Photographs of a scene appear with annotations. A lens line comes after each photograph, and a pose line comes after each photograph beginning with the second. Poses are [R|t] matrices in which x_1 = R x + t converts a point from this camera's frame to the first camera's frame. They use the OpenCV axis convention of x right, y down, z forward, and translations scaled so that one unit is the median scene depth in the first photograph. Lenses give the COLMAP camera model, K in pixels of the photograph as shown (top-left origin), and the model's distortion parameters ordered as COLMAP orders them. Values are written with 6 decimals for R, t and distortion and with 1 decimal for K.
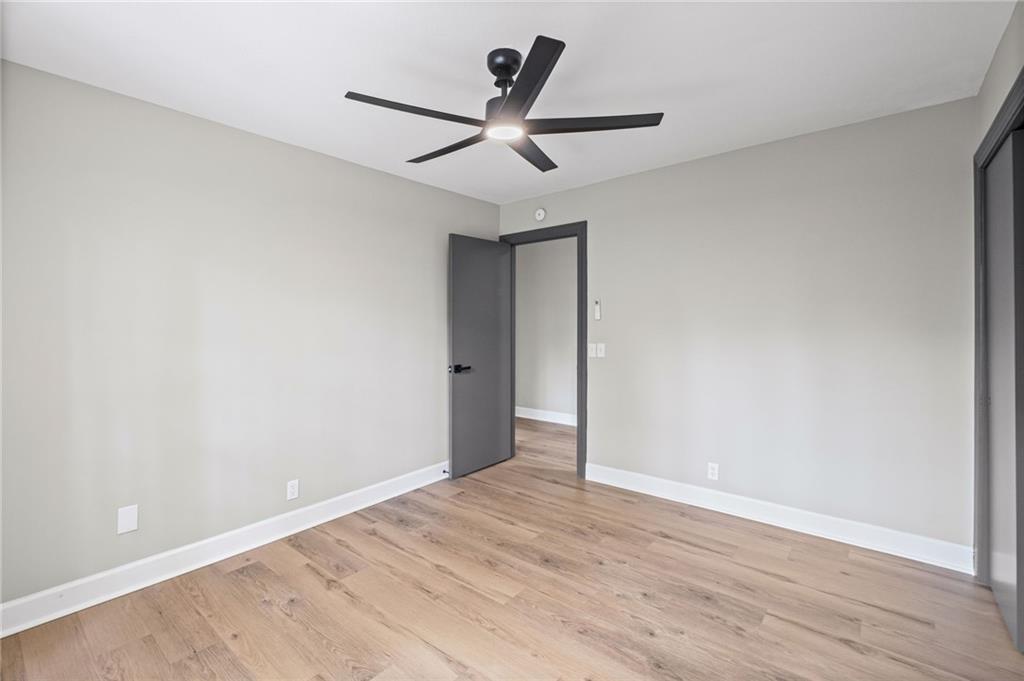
lens RADIAL K [[448.6, 0, 515.6], [0, 448.6, 340.5], [0, 0, 1]] dist [0.000987, 0.000104]
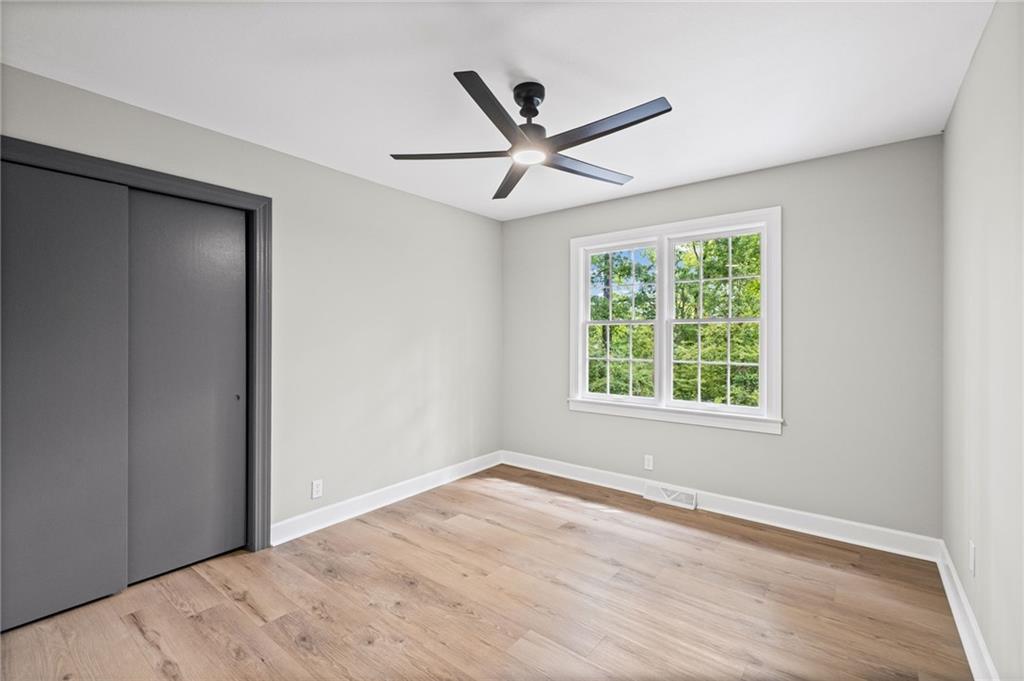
lens RADIAL K [[448.6, 0, 515.6], [0, 448.6, 340.5], [0, 0, 1]] dist [0.000987, 0.000104]
pose [[-0.999721, 0.005942, -0.022859, 0.022982], [0.005079, 0.999279, 0.037621, -0.058354], [0.023067, 0.037494, -0.999031, 2.017538]]
